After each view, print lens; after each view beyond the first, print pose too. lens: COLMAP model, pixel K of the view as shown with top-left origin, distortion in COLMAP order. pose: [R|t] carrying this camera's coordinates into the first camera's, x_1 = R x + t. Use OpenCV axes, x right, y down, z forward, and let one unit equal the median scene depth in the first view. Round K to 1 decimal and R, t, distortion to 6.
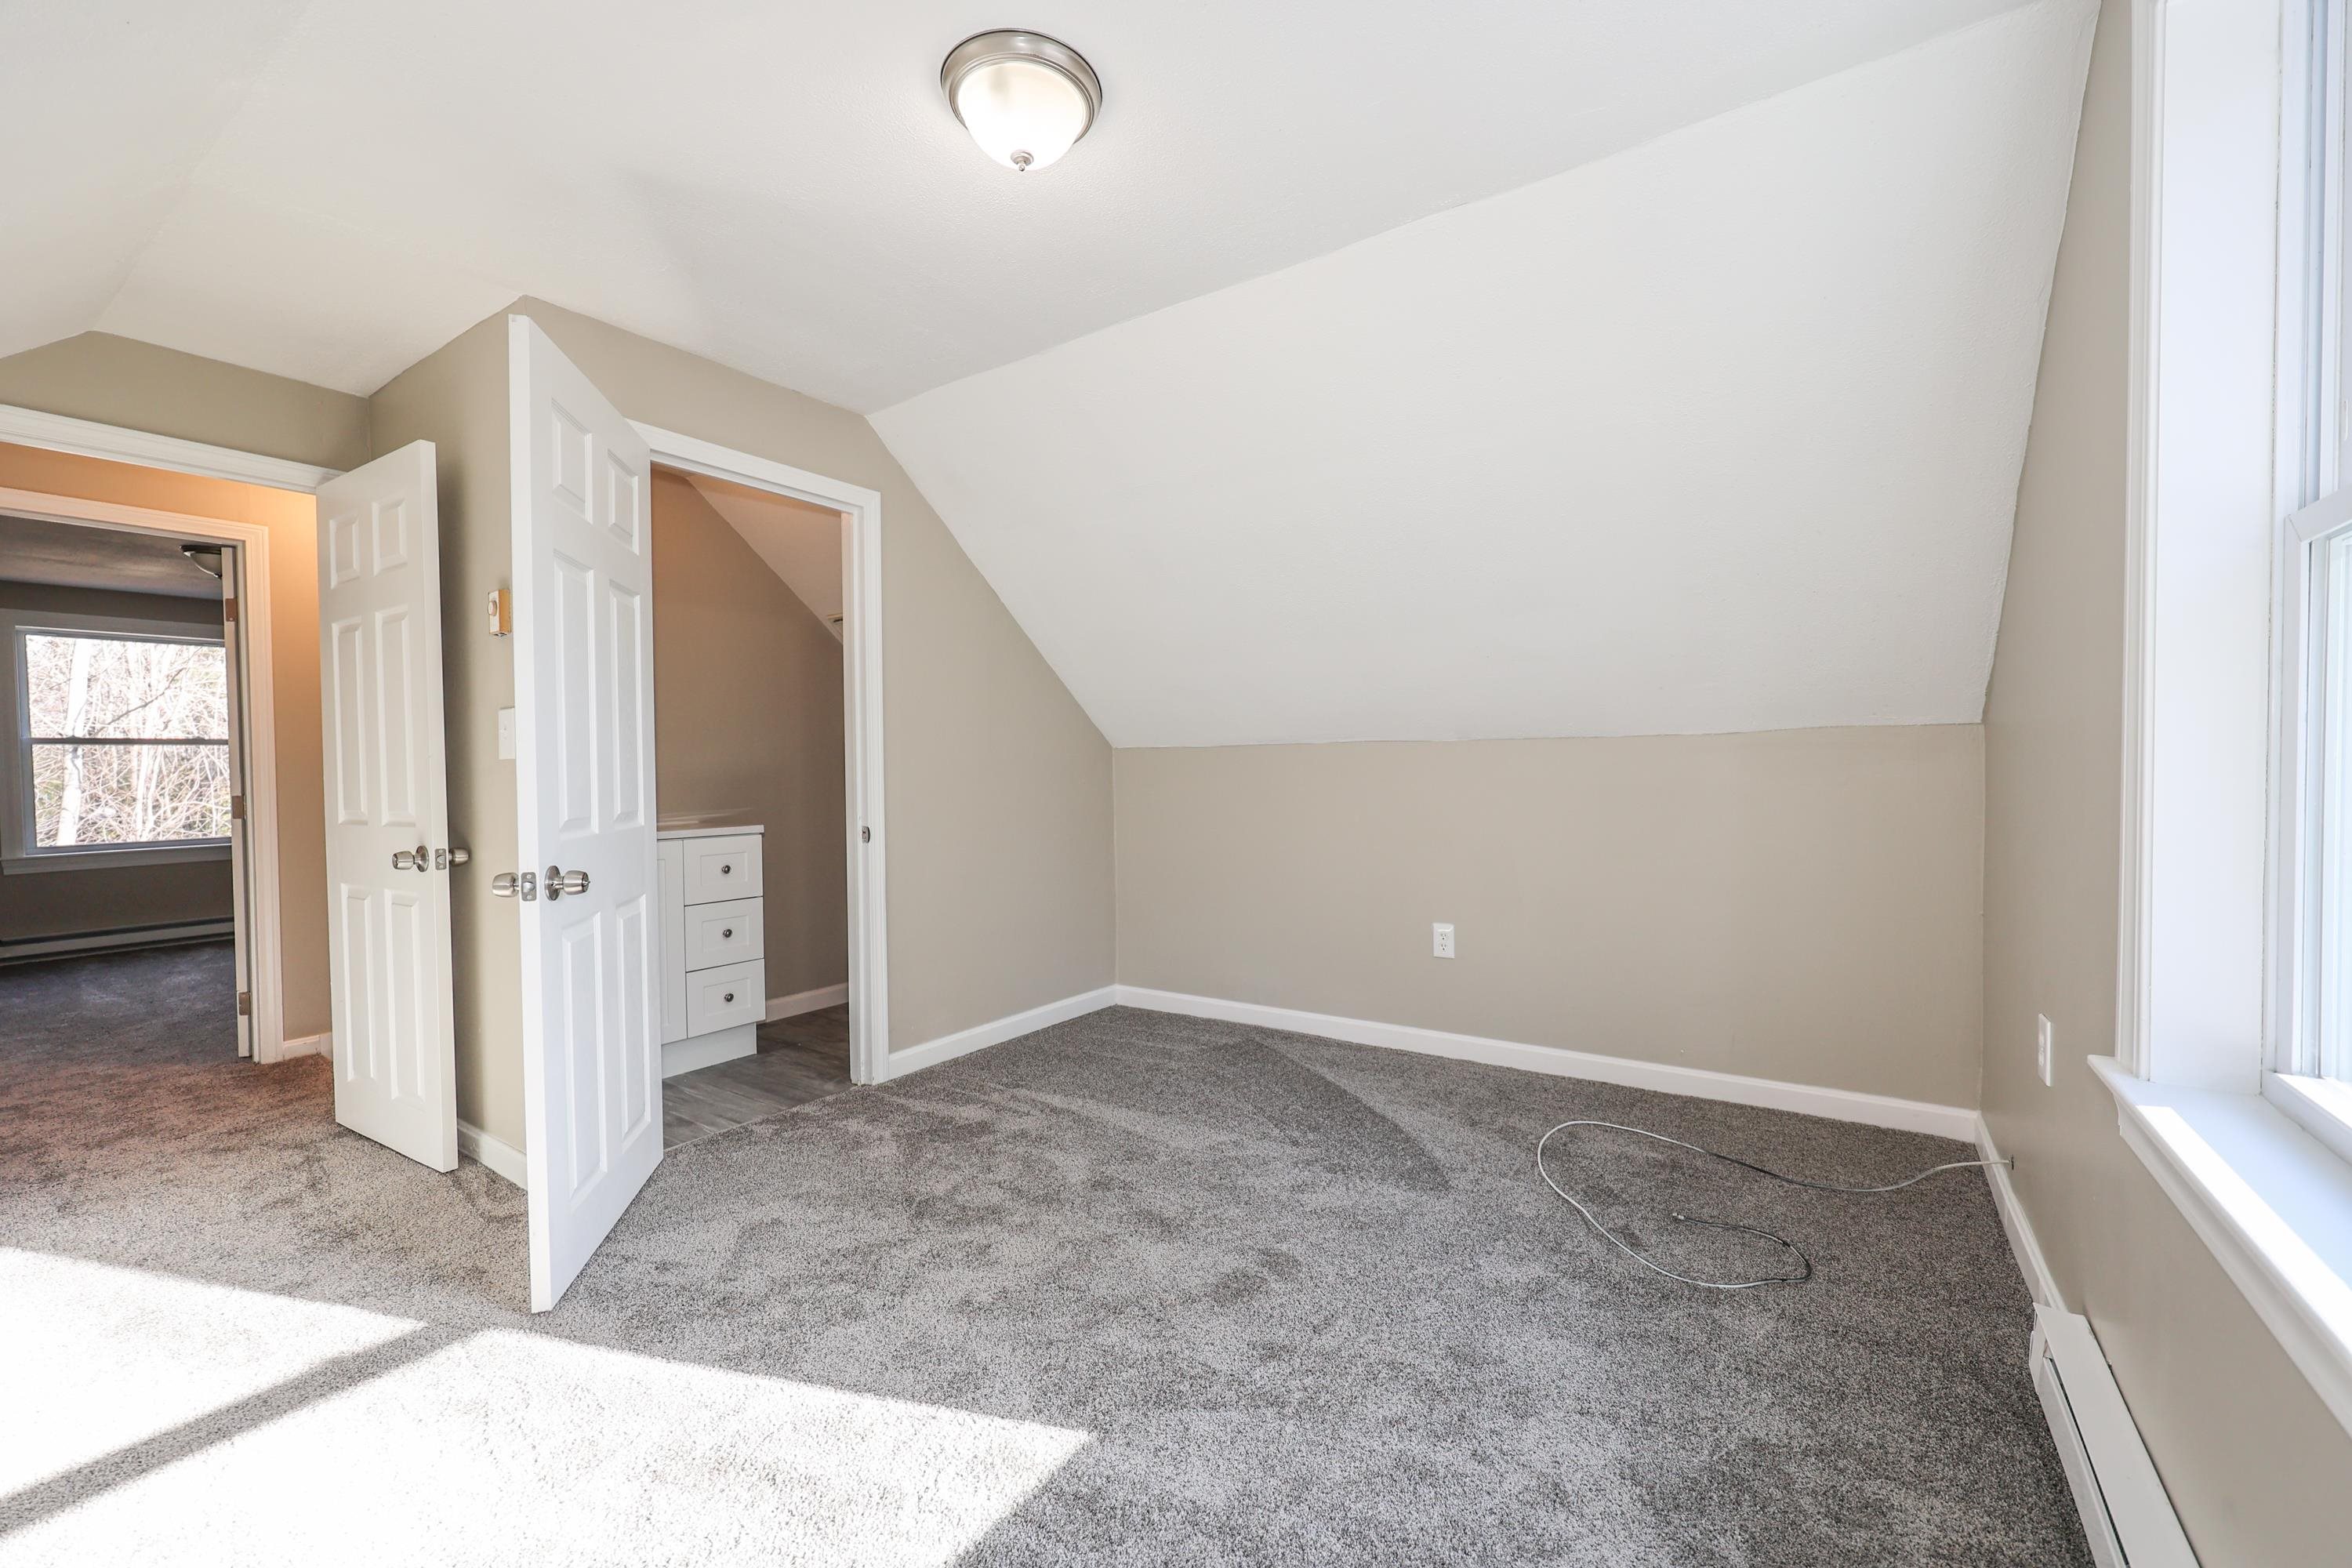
lens RADIAL K [[969.0, 0, 1171.9], [0, 969.0, 791.6], [0, 0, 1]] dist [0.007420, -0.001051]
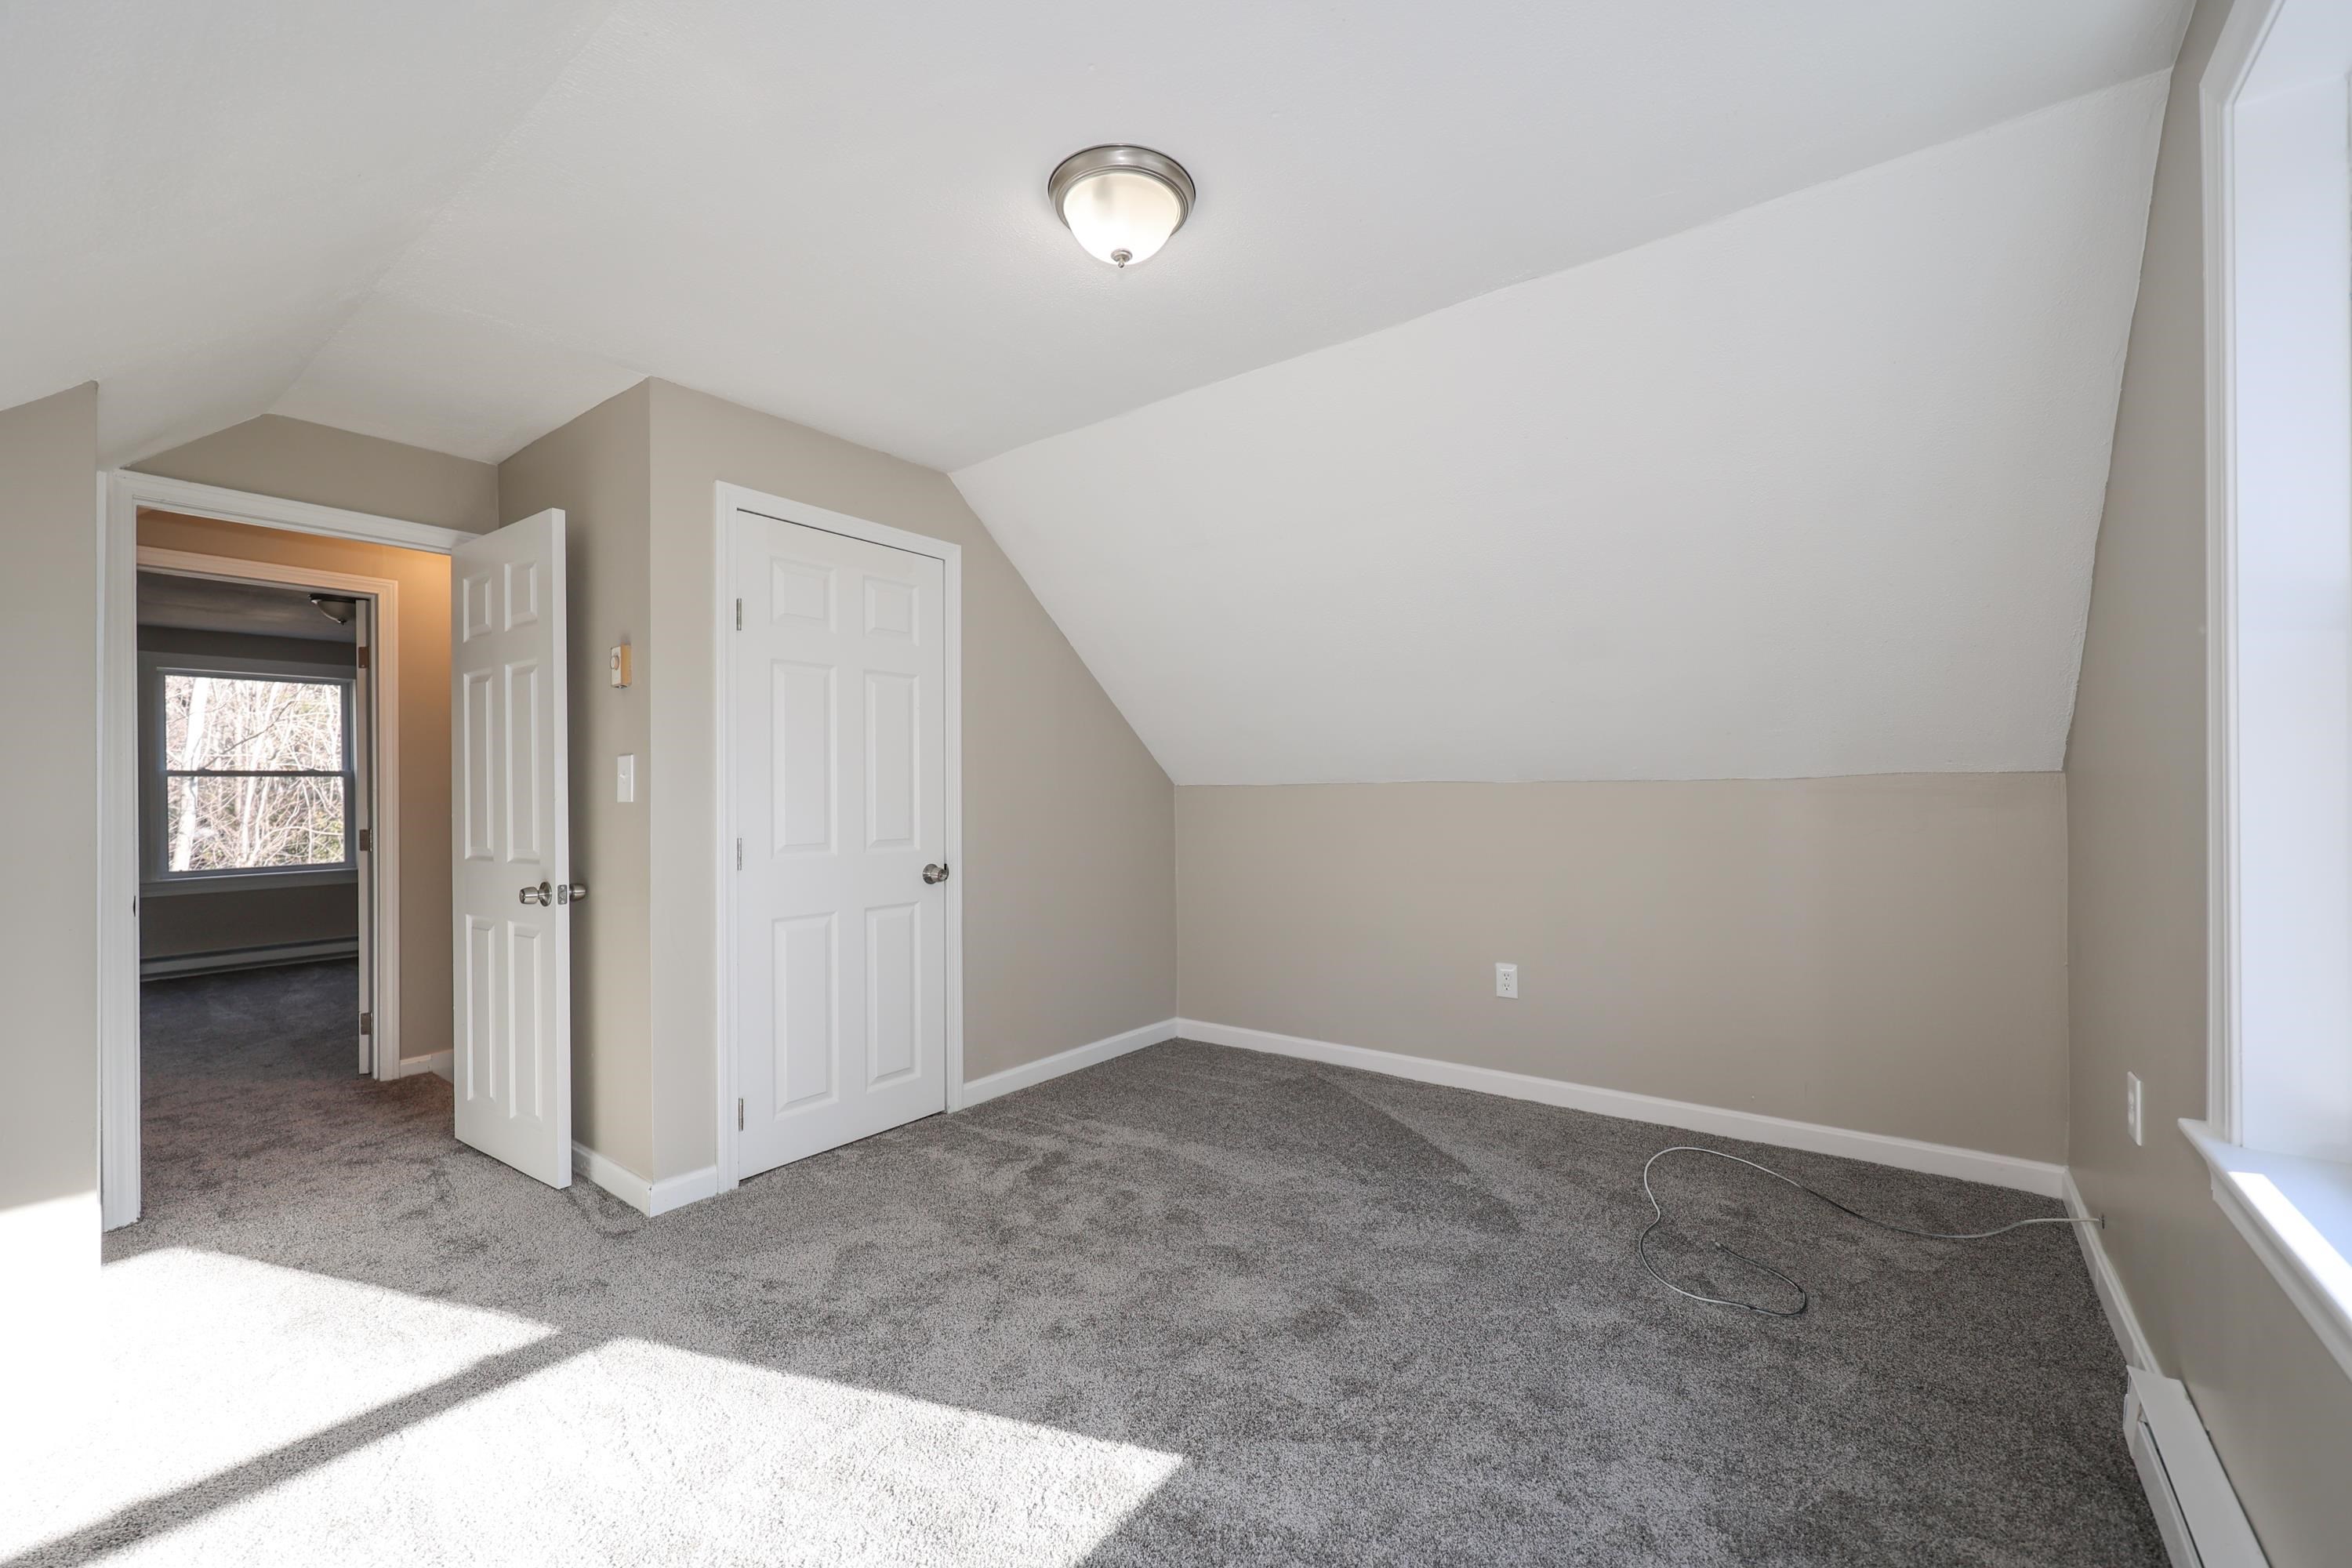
lens RADIAL K [[969.0, 0, 1163.1], [0, 969.0, 794.0], [0, 0, 1]] dist [0.007420, -0.001051]
pose [[0.998610, 0.003973, -0.052561, -0.038067], [-0.005241, 0.999698, -0.024017, -0.022989], [0.052449, 0.024259, 0.998329, -0.046936]]
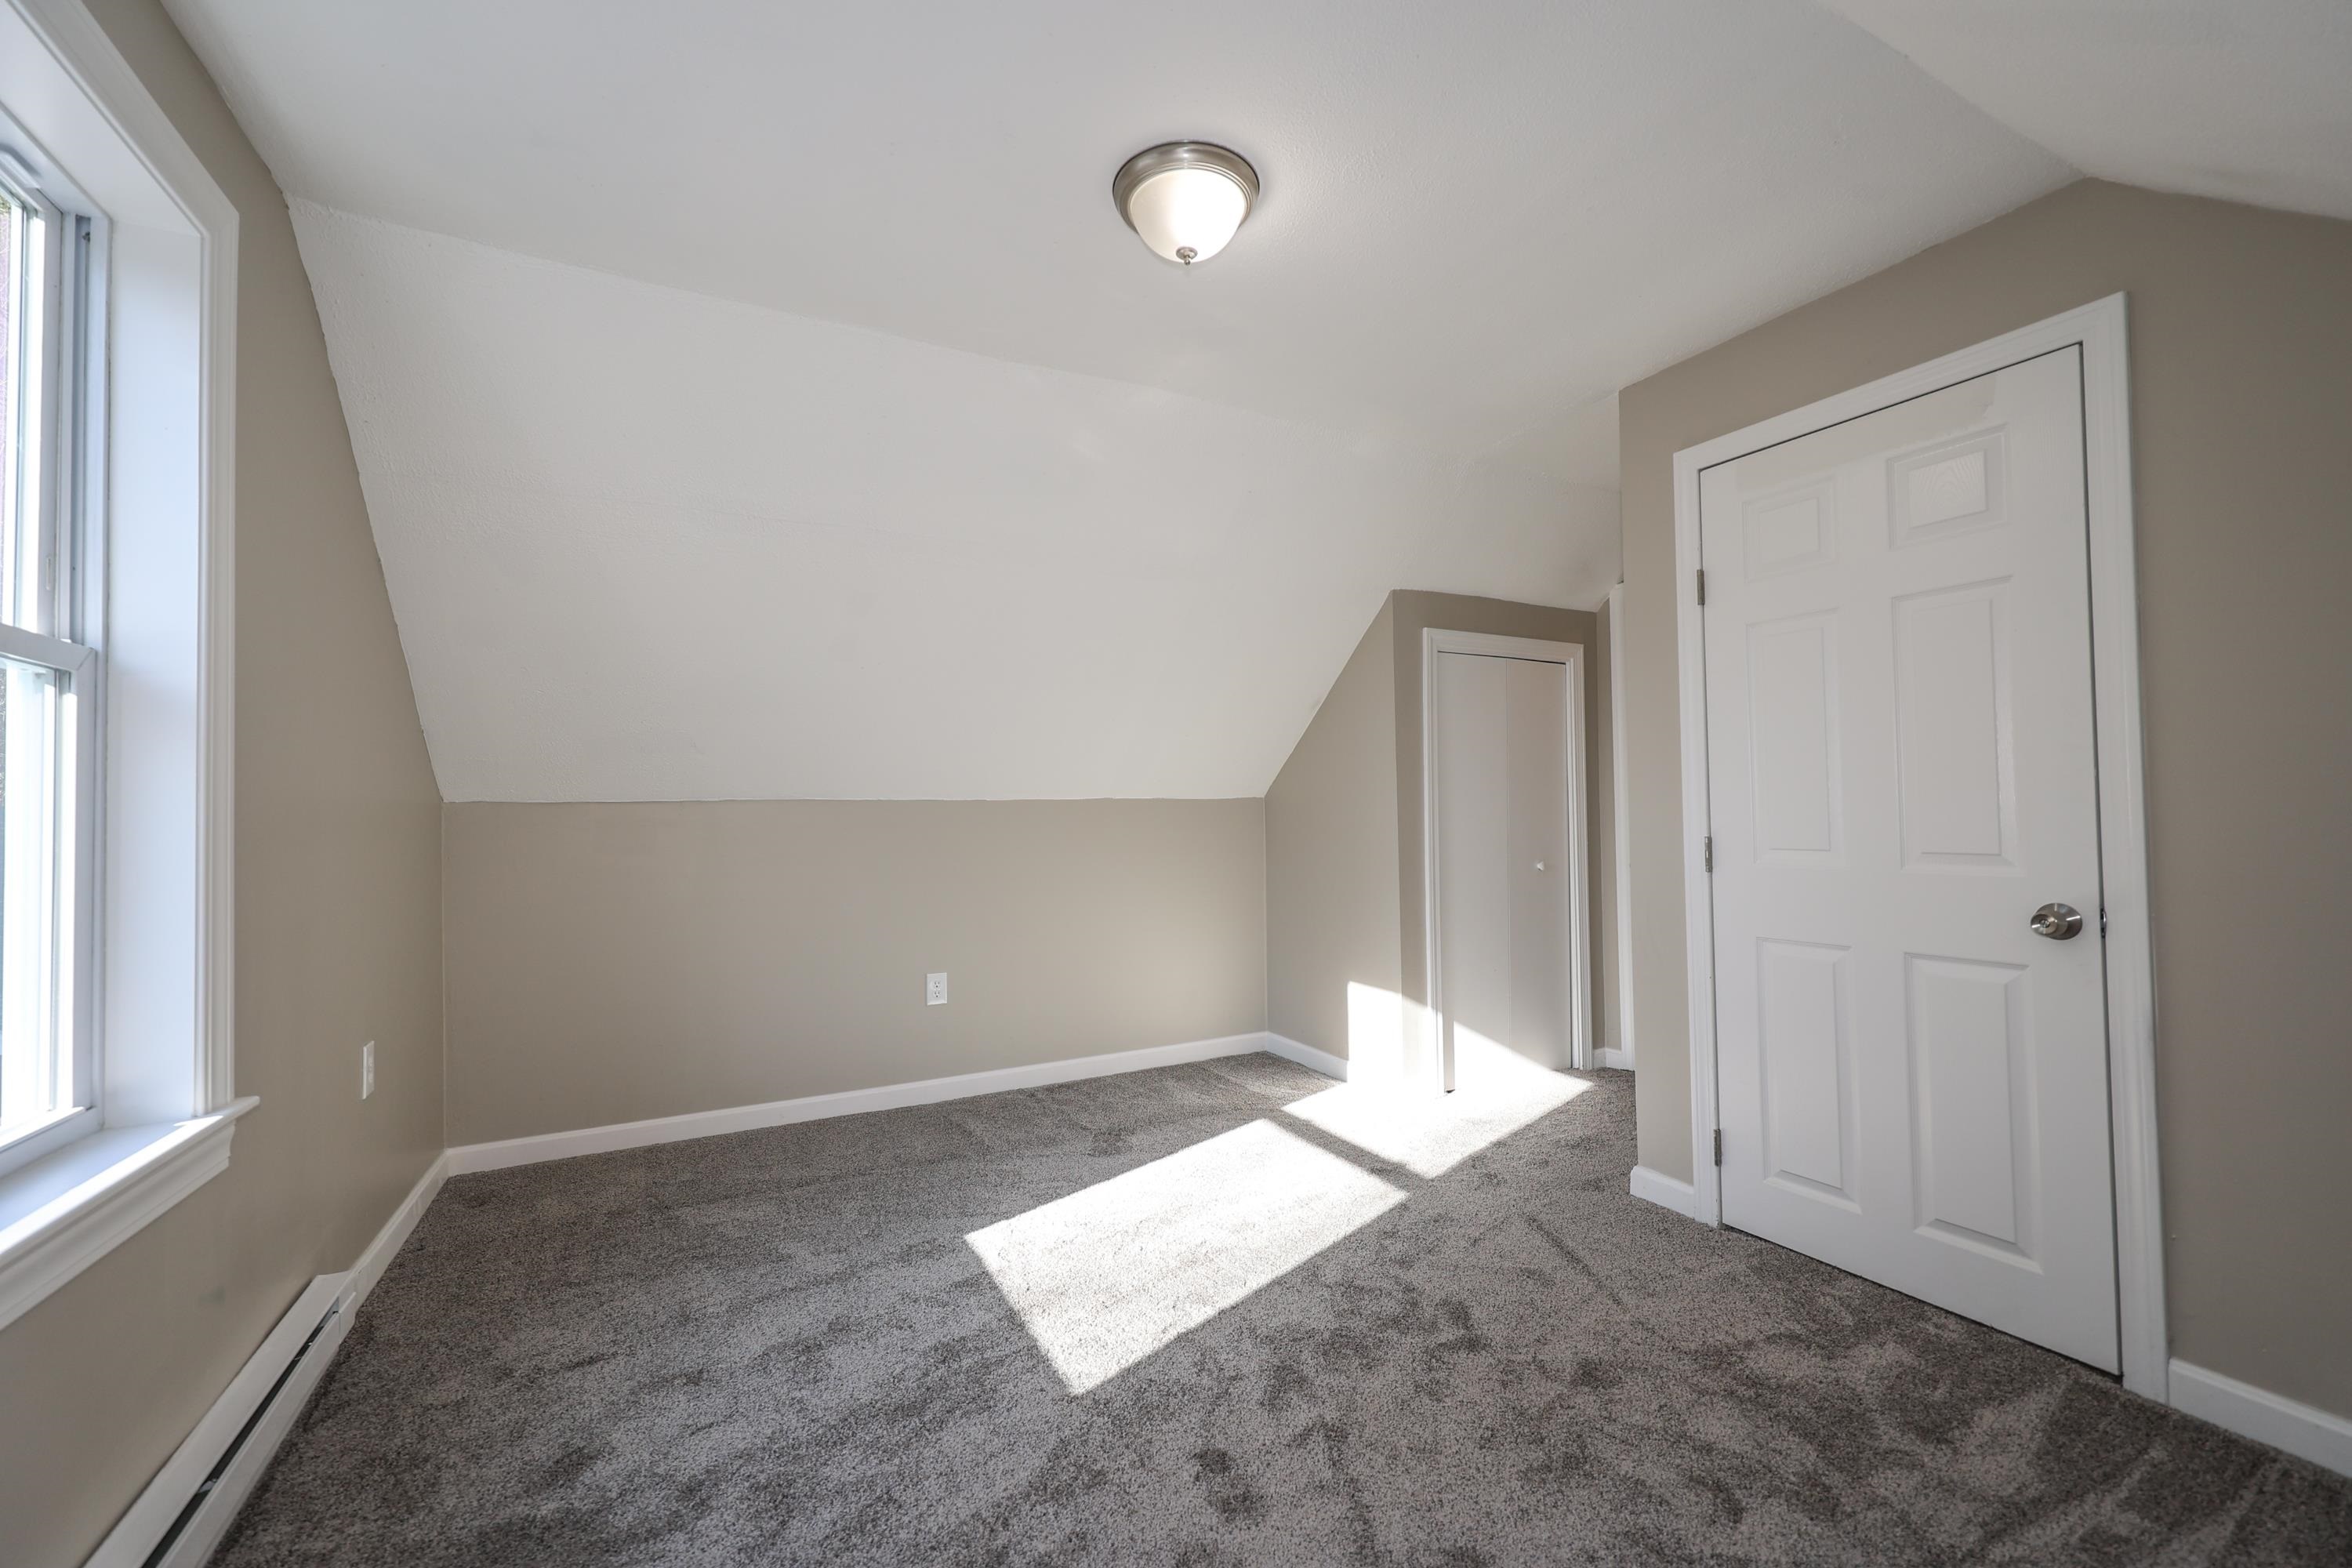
lens RADIAL K [[969.0, 0, 1171.5], [0, 969.0, 784.1], [0, 0, 1]] dist [0.007420, -0.001051]
pose [[-0.480340, 0.004991, -0.877068, 0.625784], [0.010162, 0.999948, 0.000124, -0.061513], [0.877024, -0.008853, -0.480366, 1.161044]]
